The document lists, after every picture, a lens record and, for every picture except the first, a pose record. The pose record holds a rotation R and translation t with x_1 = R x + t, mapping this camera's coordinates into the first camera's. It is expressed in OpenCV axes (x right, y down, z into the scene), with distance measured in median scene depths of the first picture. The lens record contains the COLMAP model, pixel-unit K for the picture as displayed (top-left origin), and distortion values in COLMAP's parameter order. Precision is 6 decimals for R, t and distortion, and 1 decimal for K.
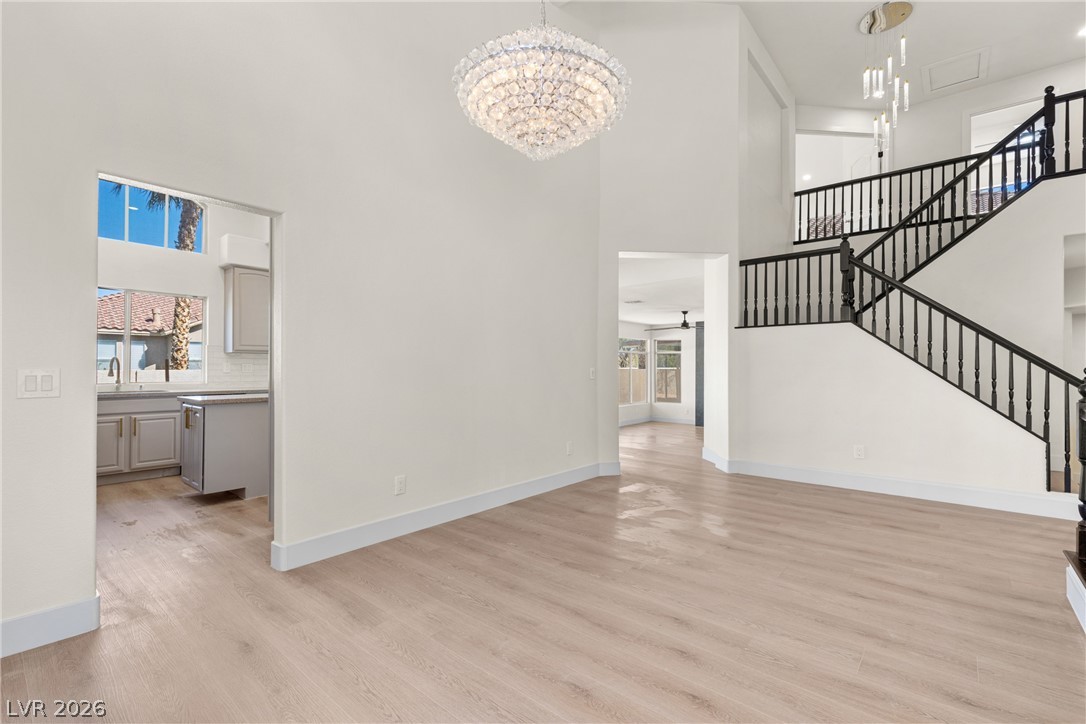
lens RADIAL K [[486.0, 0, 559.3], [0, 486.0, 363.2], [0, 0, 1]] dist [0.009307, -0.003041]
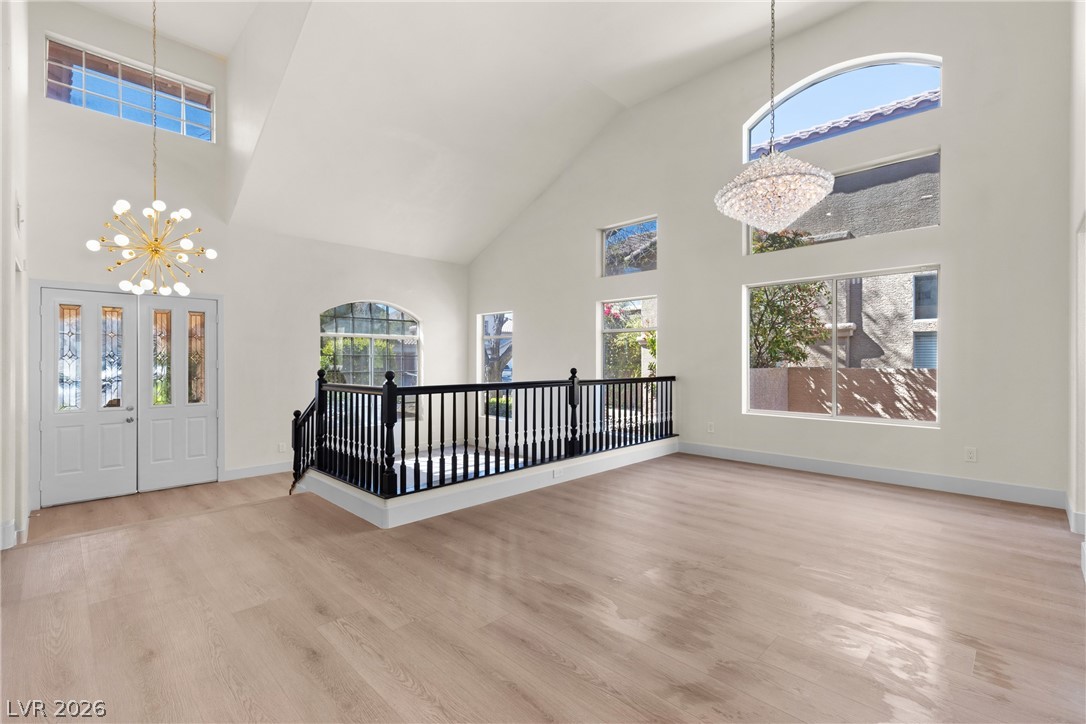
lens RADIAL K [[486.0, 0, 544.1], [0, 486.0, 362.8], [0, 0, 1]] dist [0.009307, -0.003041]
pose [[-0.996133, -0.004451, 0.087747, 0.318515], [-0.004571, 0.999989, -0.001168, 0.008940], [-0.087741, -0.001565, -0.996142, 1.476697]]
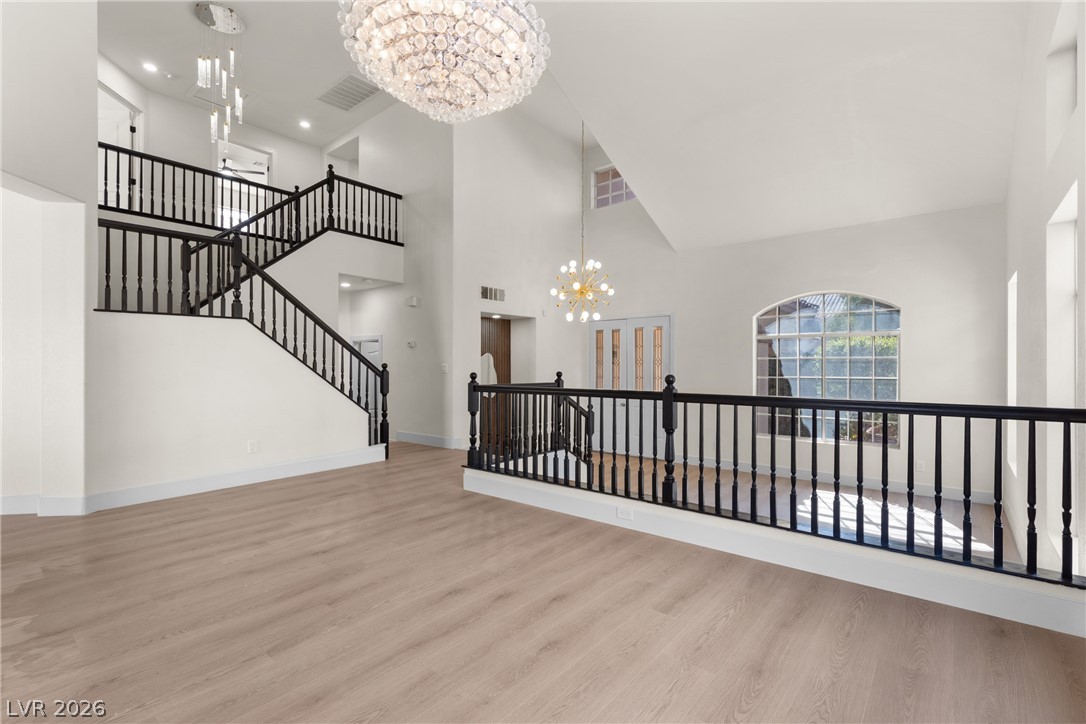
lens RADIAL K [[486.0, 0, 543.7], [0, 486.0, 371.4], [0, 0, 1]] dist [0.009307, -0.003041]
pose [[0.003169, -0.017059, 0.999849, -0.486924], [-0.006597, 0.999832, 0.017080, 0.001249], [-0.999973, -0.006650, 0.003056, 0.449769]]
